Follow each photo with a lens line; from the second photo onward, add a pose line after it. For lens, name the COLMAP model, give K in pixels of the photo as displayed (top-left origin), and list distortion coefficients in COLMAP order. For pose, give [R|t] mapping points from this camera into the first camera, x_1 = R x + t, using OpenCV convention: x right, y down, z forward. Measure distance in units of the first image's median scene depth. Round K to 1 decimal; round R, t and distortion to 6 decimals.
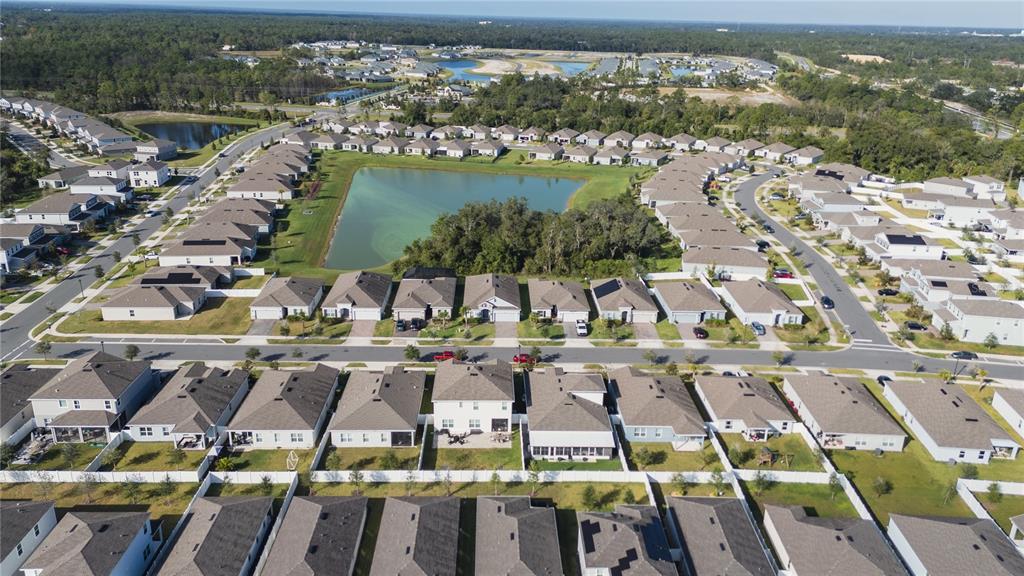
lens RADIAL K [[750.0, 0, 517.6], [0, 750.0, 289.3], [0, 0, 1]] dist [0.085358, -0.095382]
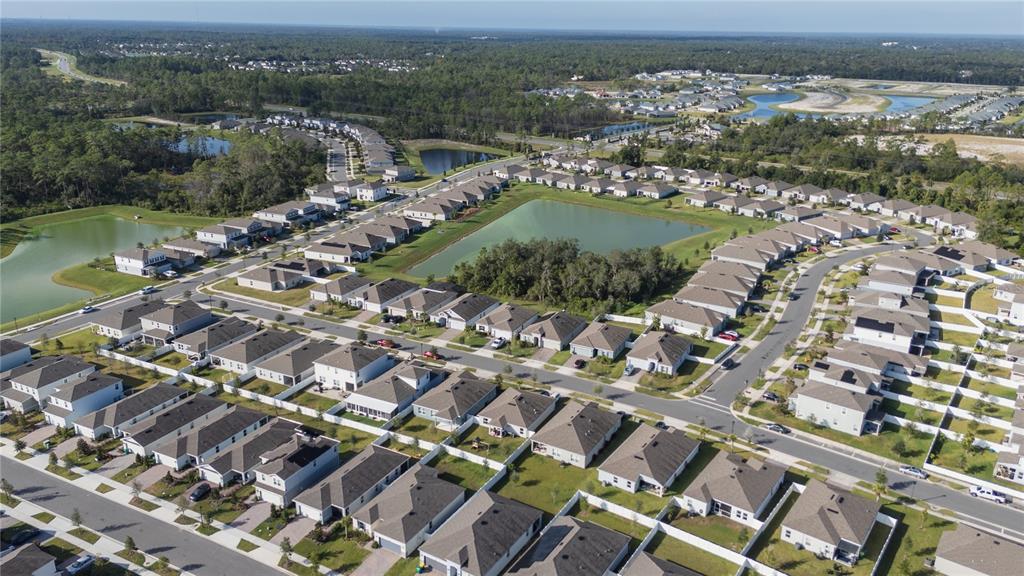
lens RADIAL K [[750.0, 0, 517.6], [0, 750.0, 289.3], [0, 0, 1]] dist [0.085358, -0.095382]
pose [[0.878396, 0.146082, -0.455060, 0.559663], [-0.156859, 0.987519, 0.014228, -0.052435], [0.451459, 0.058882, 0.890347, -0.123402]]
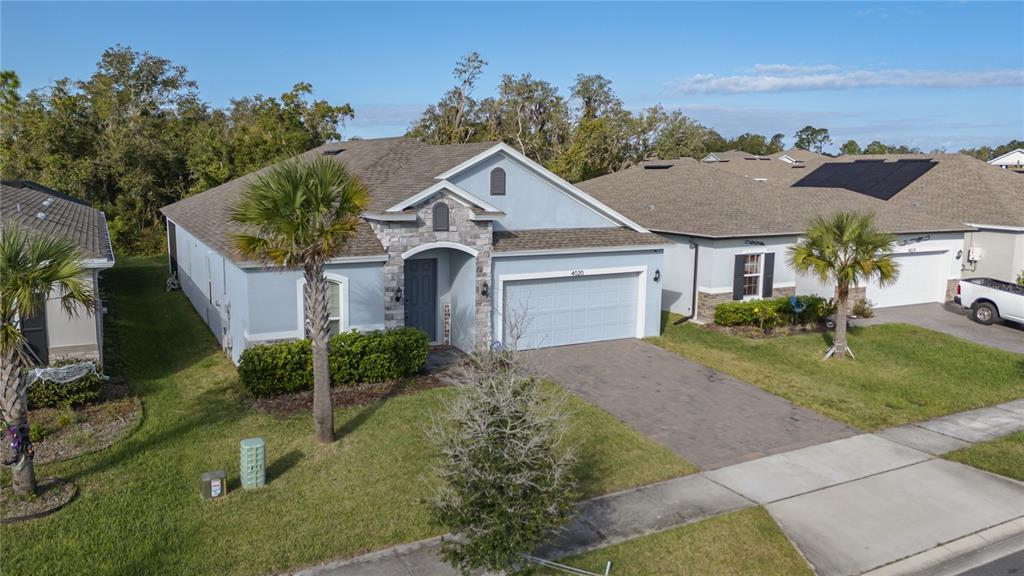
lens RADIAL K [[750.0, 0, 517.6], [0, 750.0, 289.3], [0, 0, 1]] dist [0.085358, -0.095382]
pose [[0.892472, -0.080793, 0.443810, -0.068804], [0.161104, 0.976036, -0.146287, 0.042042], [-0.421355, 0.202057, 0.884100, 0.728295]]
